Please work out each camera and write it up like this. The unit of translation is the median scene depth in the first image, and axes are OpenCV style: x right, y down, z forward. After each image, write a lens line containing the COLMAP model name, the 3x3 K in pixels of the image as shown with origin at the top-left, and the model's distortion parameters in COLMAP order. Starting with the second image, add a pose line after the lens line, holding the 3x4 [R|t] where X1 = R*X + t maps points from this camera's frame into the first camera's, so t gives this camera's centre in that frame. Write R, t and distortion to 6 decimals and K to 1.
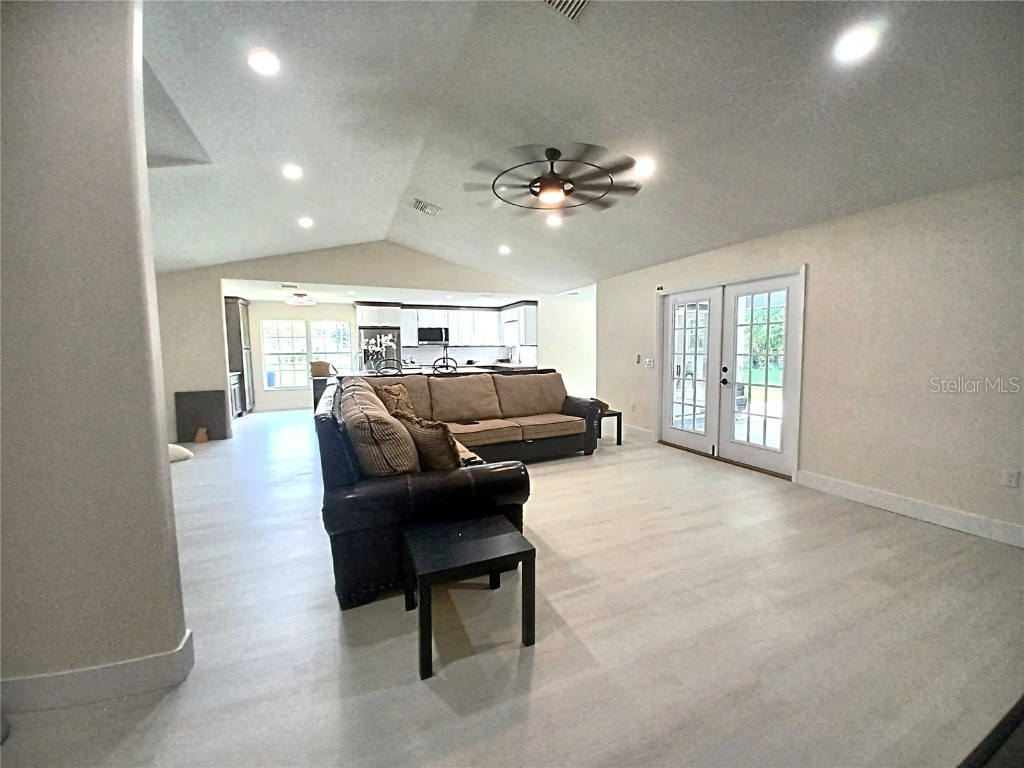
lens RADIAL K [[416.9, 0, 516.2], [0, 416.9, 387.4], [0, 0, 1]] dist [-0.003402, -0.000772]
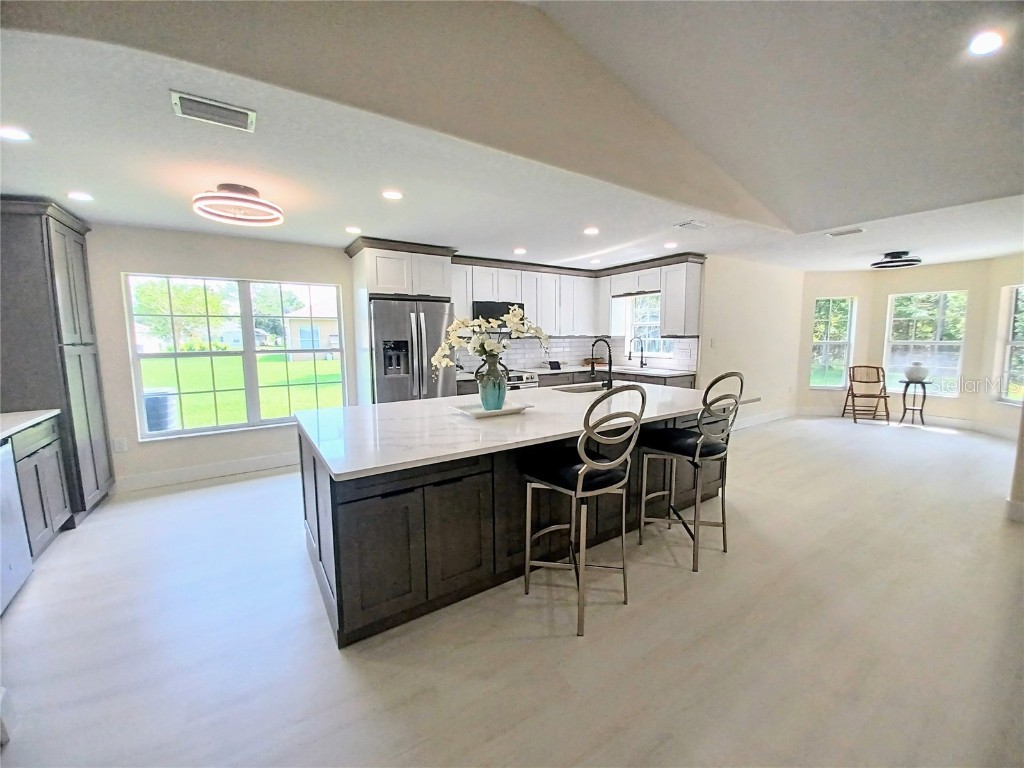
lens RADIAL K [[416.9, 0, 516.2], [0, 416.9, 387.4], [0, 0, 1]] dist [-0.003402, -0.000772]
pose [[0.981159, -0.022483, 0.191891, -0.305567], [0.018135, 0.999538, 0.024384, -0.050631], [-0.192351, -0.020445, 0.981113, 0.506410]]
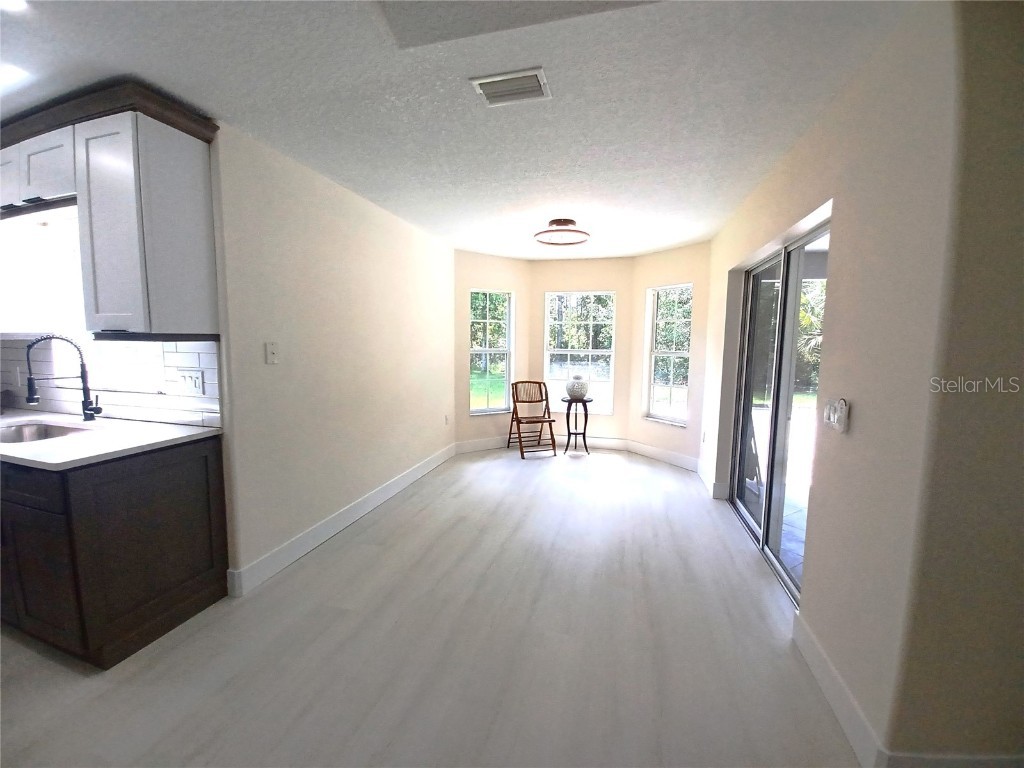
lens RADIAL K [[416.9, 0, 516.2], [0, 416.9, 387.4], [0, 0, 1]] dist [-0.003402, -0.000772]
pose [[0.616253, -0.069627, 0.784464, -0.021643], [0.060484, 0.997327, 0.041005, -0.074832], [-0.785222, 0.022178, 0.618817, 0.763657]]
